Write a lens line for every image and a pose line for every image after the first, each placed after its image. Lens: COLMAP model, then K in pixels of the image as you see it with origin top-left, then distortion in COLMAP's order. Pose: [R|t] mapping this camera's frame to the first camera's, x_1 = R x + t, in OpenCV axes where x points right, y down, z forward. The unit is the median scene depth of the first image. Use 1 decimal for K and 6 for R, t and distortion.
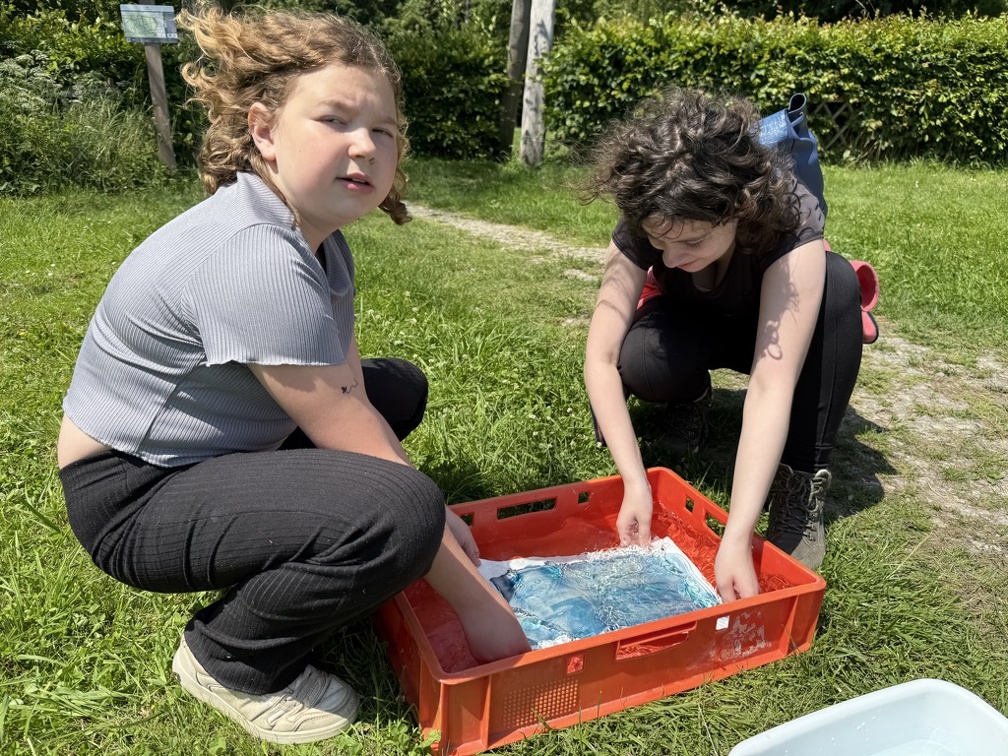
lens RADIAL K [[721.4, 0, 504.0], [0, 721.4, 378.0], [0, 0, 1]] dist [-0.008926, -0.003155]
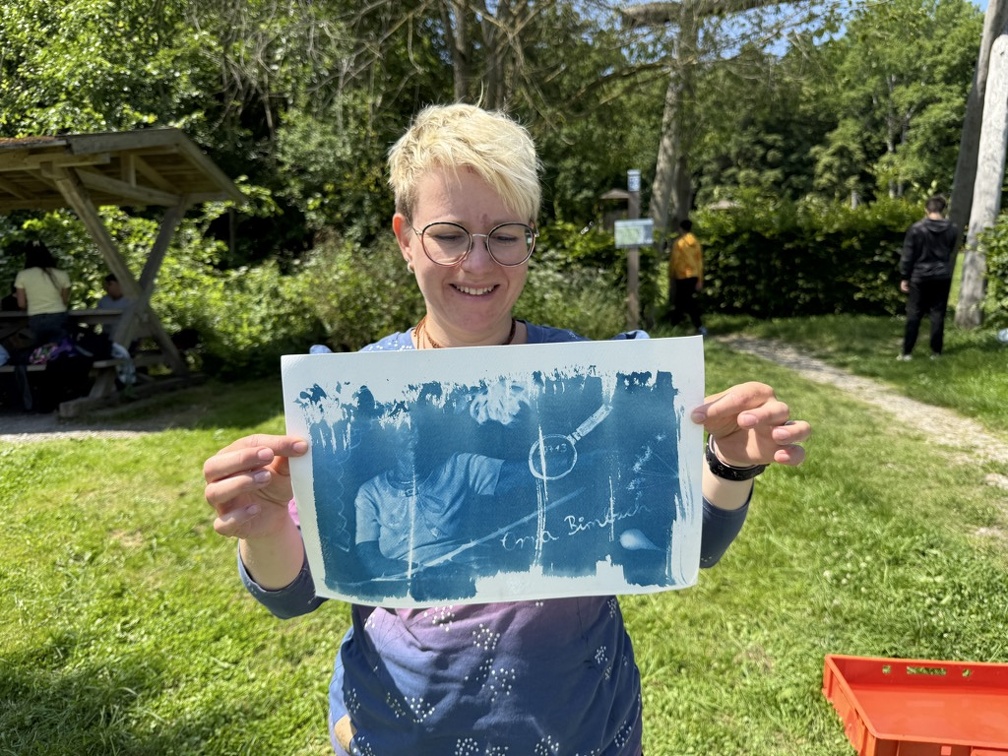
lens RADIAL K [[721.4, 0, 504.0], [0, 721.4, 378.0], [0, 0, 1]] dist [-0.008926, -0.003155]
pose [[0.856953, 0.055772, -0.512368, 0.000784], [-0.136277, 0.983266, -0.120897, -0.032337], [0.497051, 0.173427, 0.850214, -0.225955]]
